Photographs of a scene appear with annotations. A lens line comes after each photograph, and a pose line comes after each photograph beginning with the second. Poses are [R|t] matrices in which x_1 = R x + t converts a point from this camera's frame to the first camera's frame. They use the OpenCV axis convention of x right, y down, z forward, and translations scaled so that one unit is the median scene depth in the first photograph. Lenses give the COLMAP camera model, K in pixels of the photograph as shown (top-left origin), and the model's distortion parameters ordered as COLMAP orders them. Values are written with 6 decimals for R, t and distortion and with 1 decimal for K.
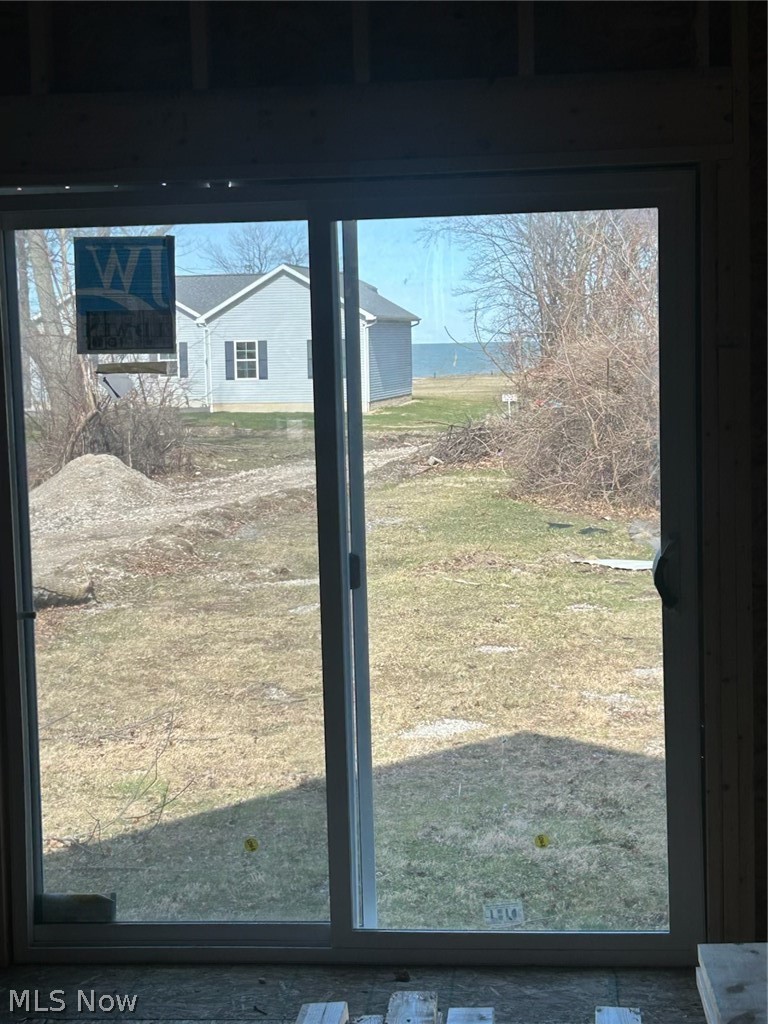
lens RADIAL K [[1818.3, 0, 385.8], [0, 1818.3, 516.0], [0, 0, 1]] dist [0.209839, 0.000000]
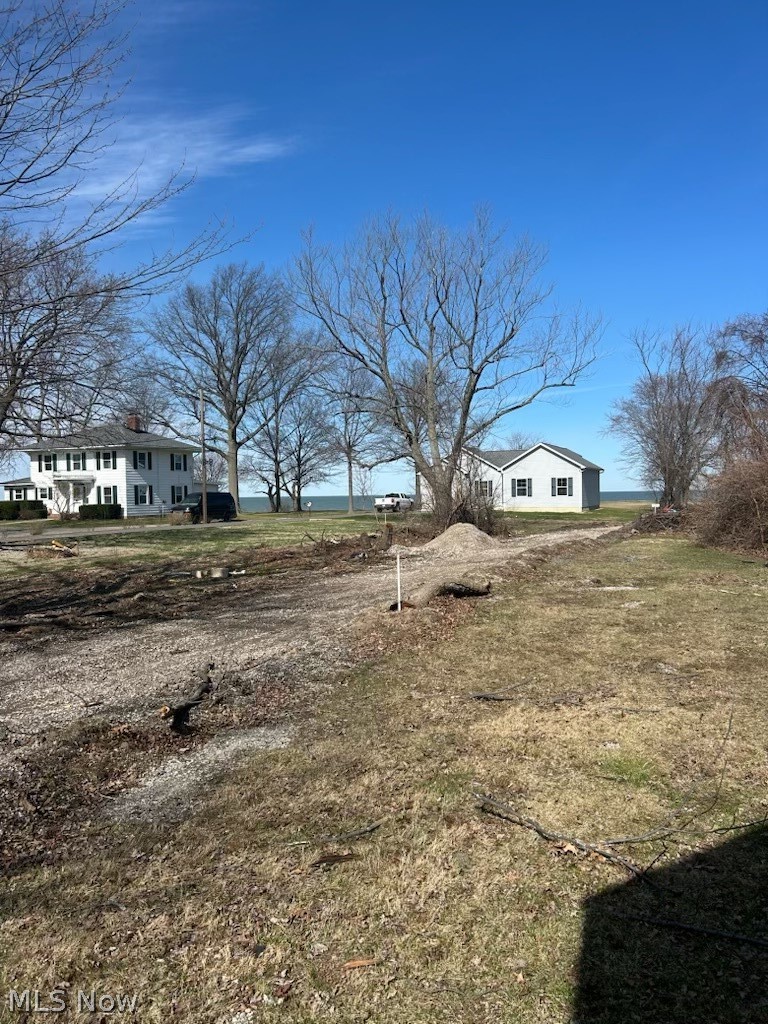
lens RADIAL K [[775.4, 0, 385.0], [0, 775.4, 513.4], [0, 0, 1]] dist [0.009001, 0.002124]
pose [[0.974353, 0.014931, -0.224528, -0.048891], [-0.029758, 0.997582, -0.062799, 0.010500], [0.223047, 0.067870, 0.972442, 0.151614]]
